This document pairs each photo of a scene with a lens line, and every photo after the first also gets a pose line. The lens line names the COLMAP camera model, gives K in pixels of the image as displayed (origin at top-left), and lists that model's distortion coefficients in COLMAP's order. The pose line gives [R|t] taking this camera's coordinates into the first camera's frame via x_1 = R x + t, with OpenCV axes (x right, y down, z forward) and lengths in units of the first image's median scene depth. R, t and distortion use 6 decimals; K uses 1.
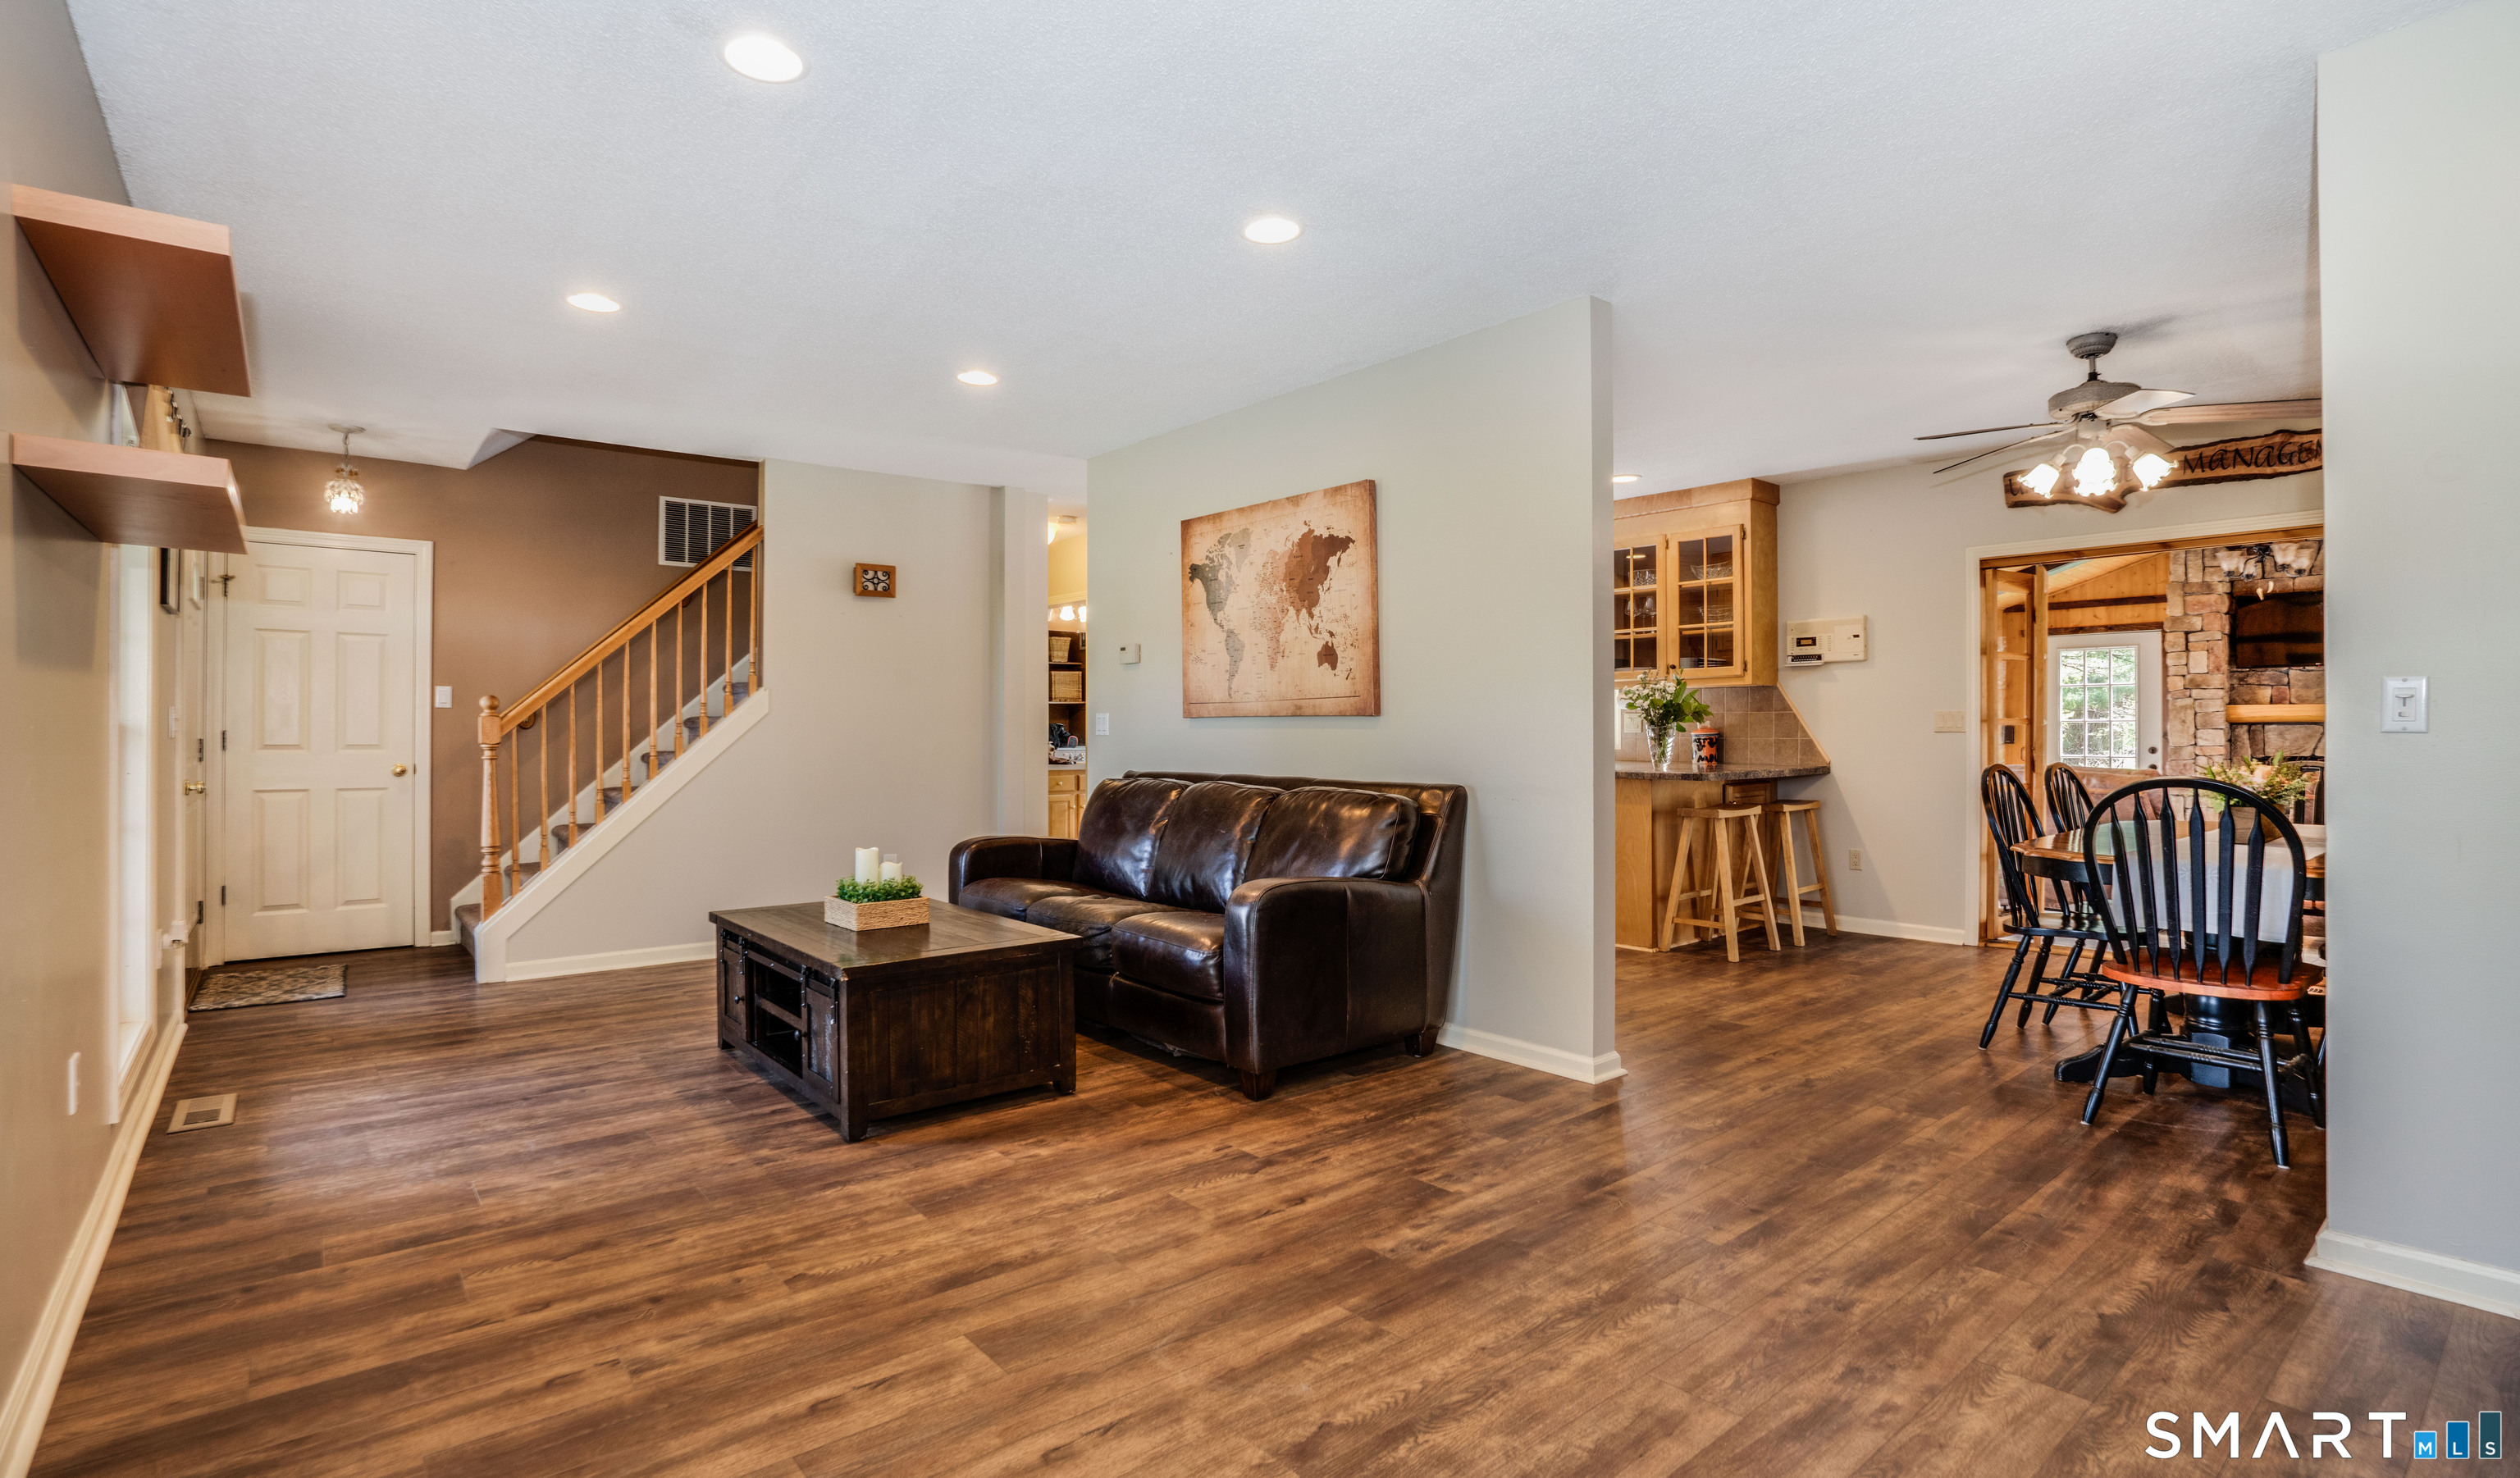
lens RADIAL K [[1176.3, 0, 1260.0], [0, 1176.3, 739.0], [0, 0, 1]] dist [-0.035321, 0.001098]
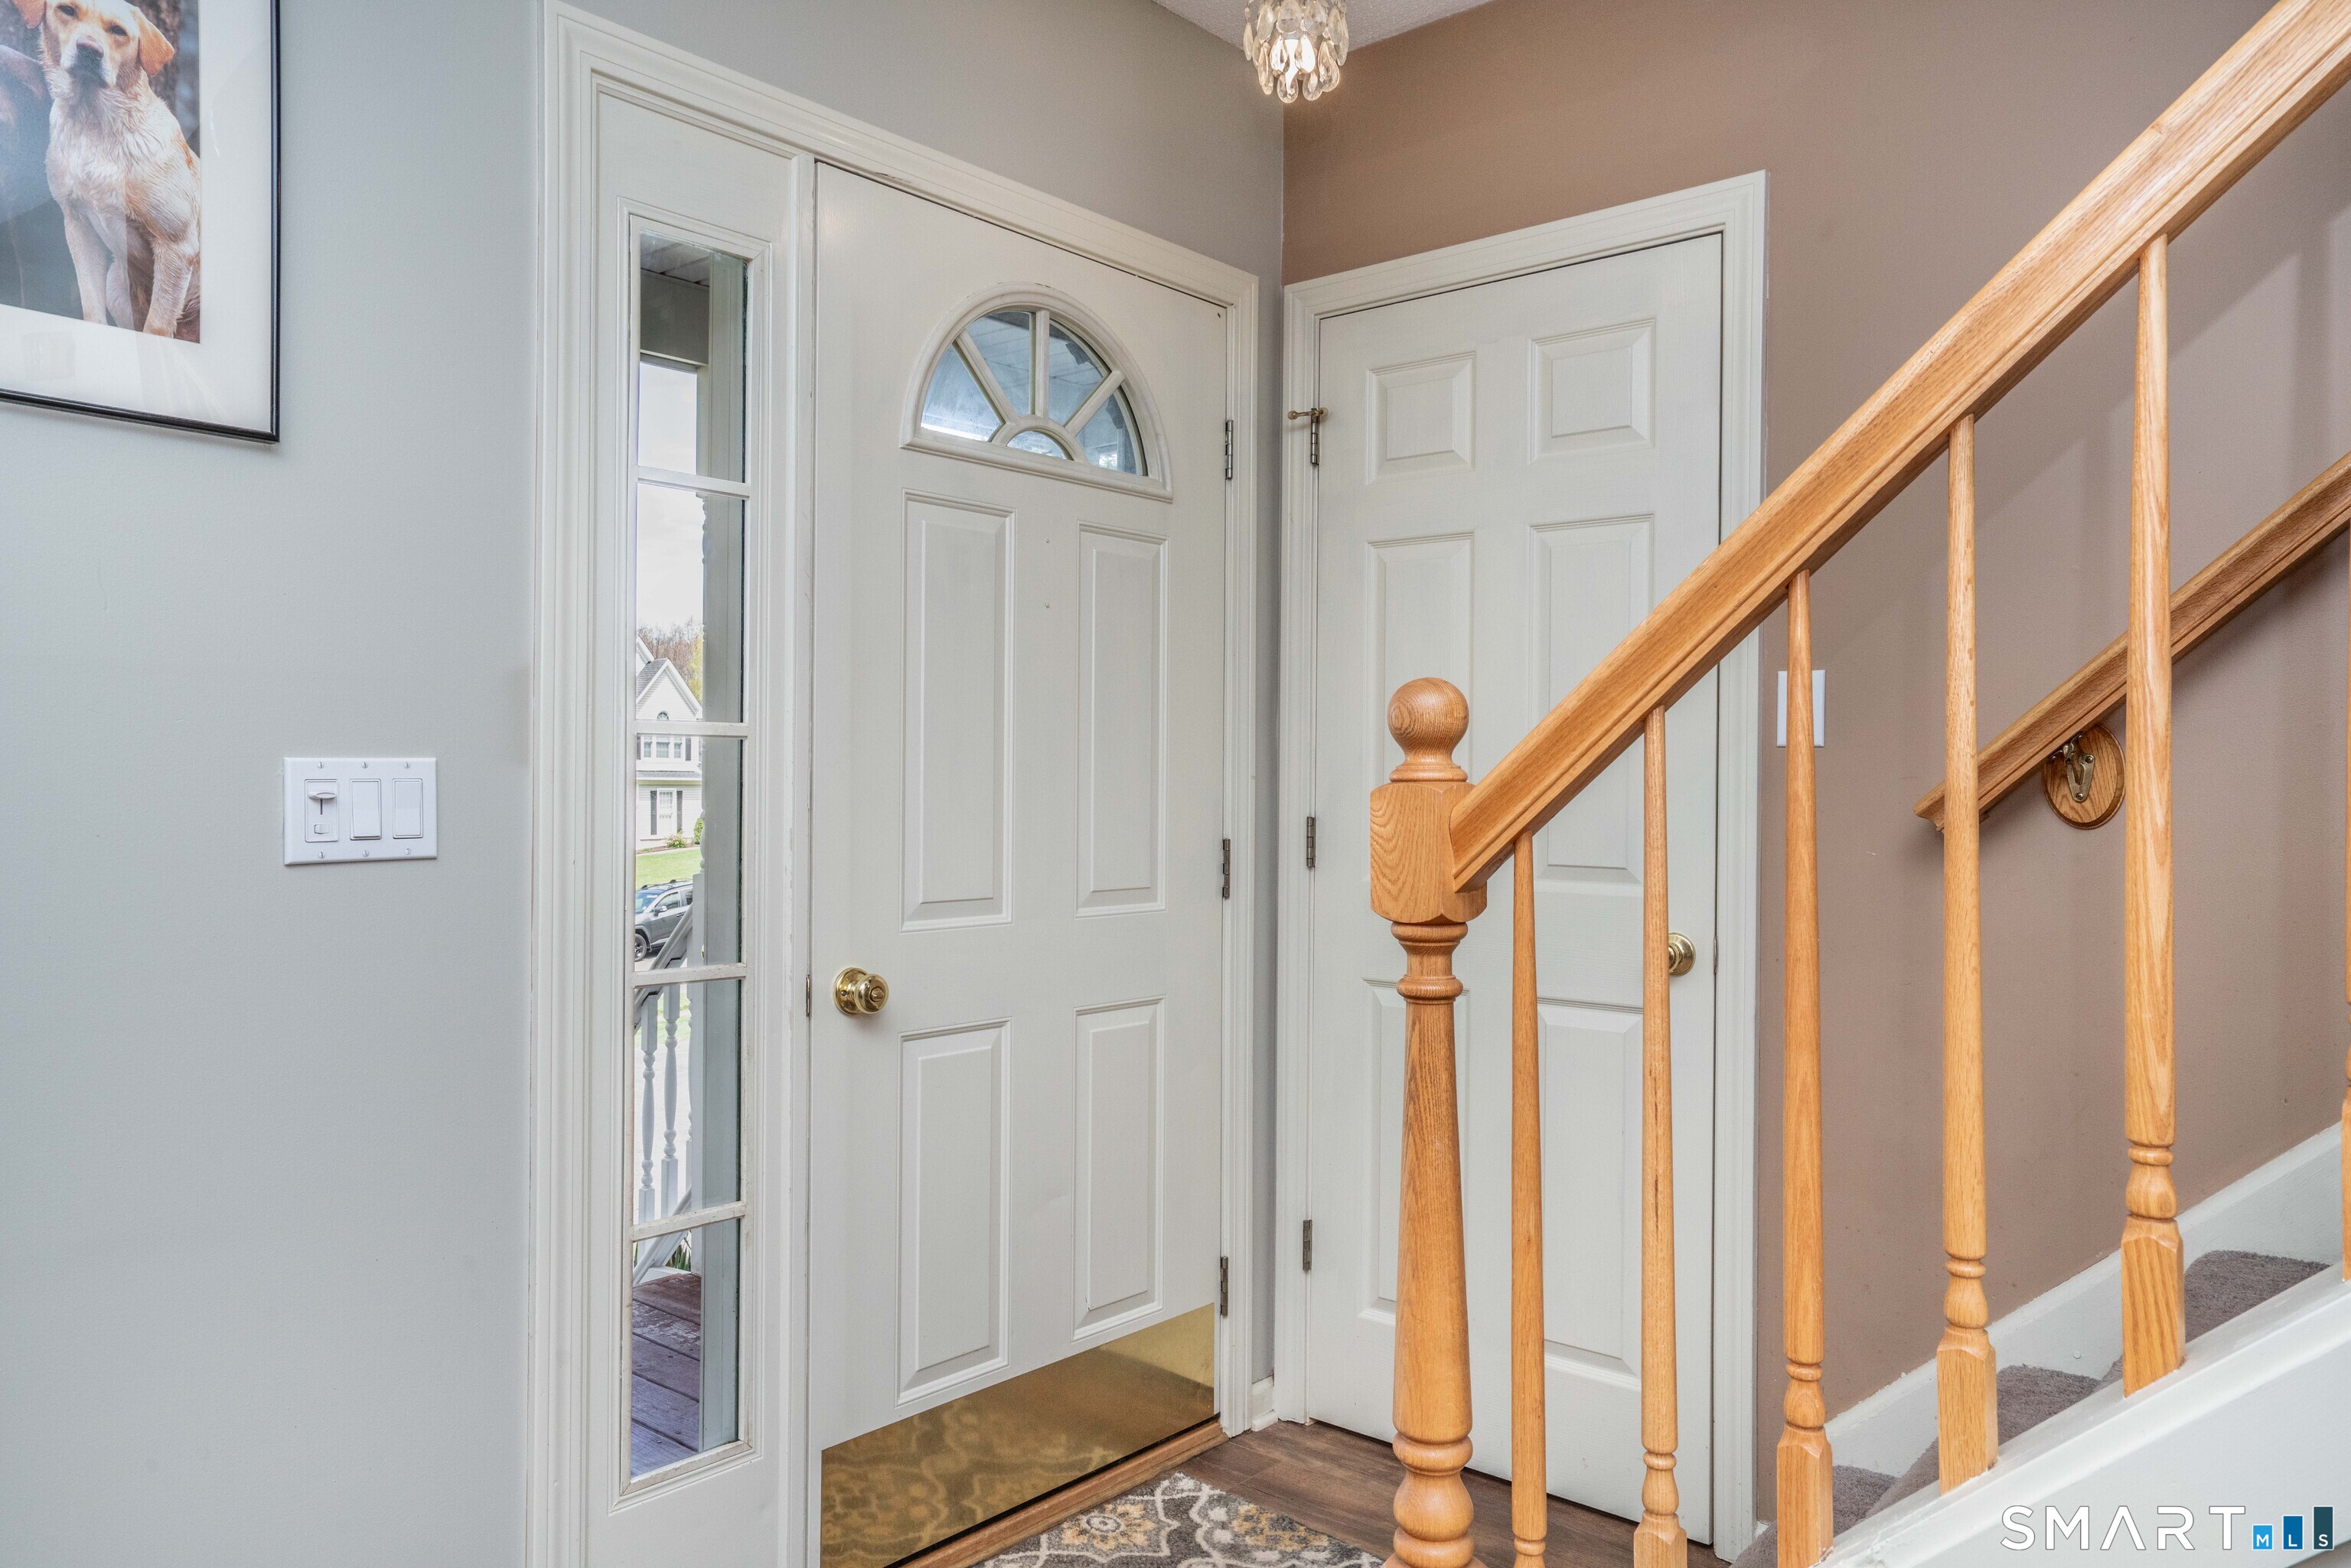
lens RADIAL K [[1627.8, 0, 1171.5], [0, 1627.8, 783.0], [0, 0, 1]] dist [0.002109, 0.000829]
pose [[0.168885, -0.000547, -0.985636, -0.681674], [-0.011735, 0.999928, -0.002566, -0.031186], [0.985566, 0.011999, 0.168866, 1.567887]]
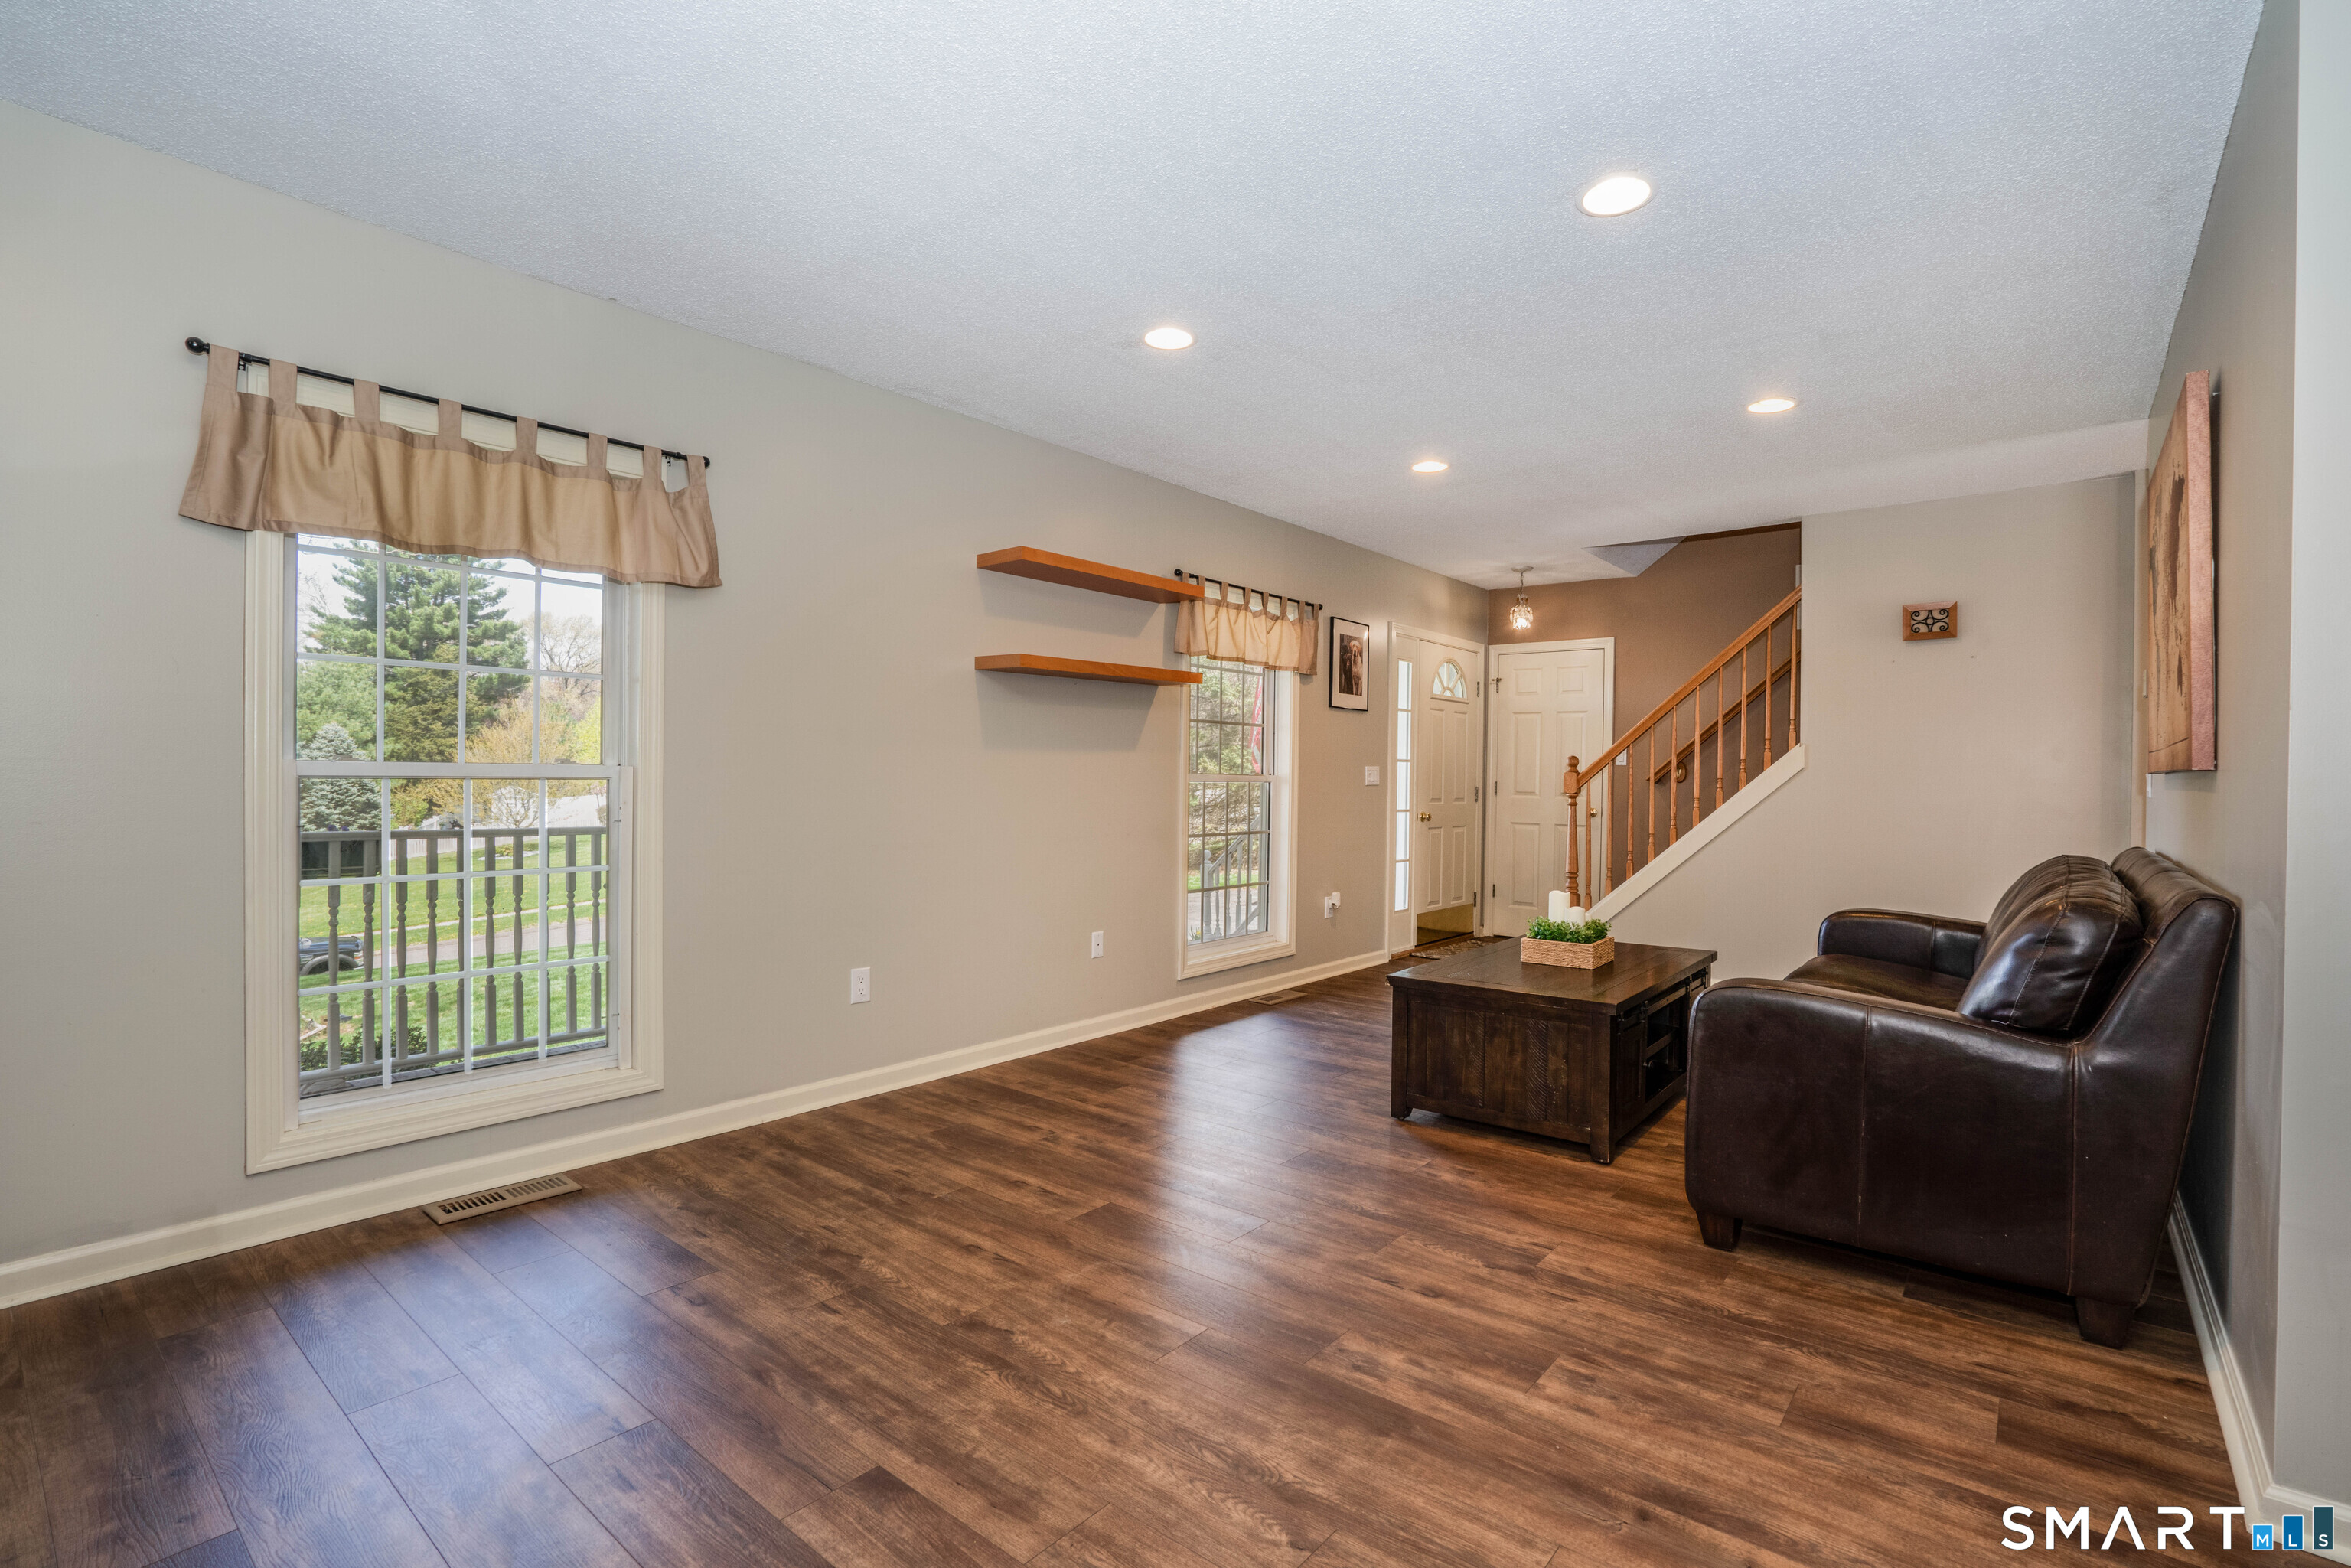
lens RADIAL K [[1079.6, 0, 1175.5], [0, 1079.6, 784.0], [0, 0, 1]] dist [-0.027189, 0.000621]
pose [[0.187474, 0.007217, -0.982243, 0.752987], [-0.012354, 0.999911, 0.004989, -0.010034], [0.982192, 0.011200, 0.187546, 0.580012]]
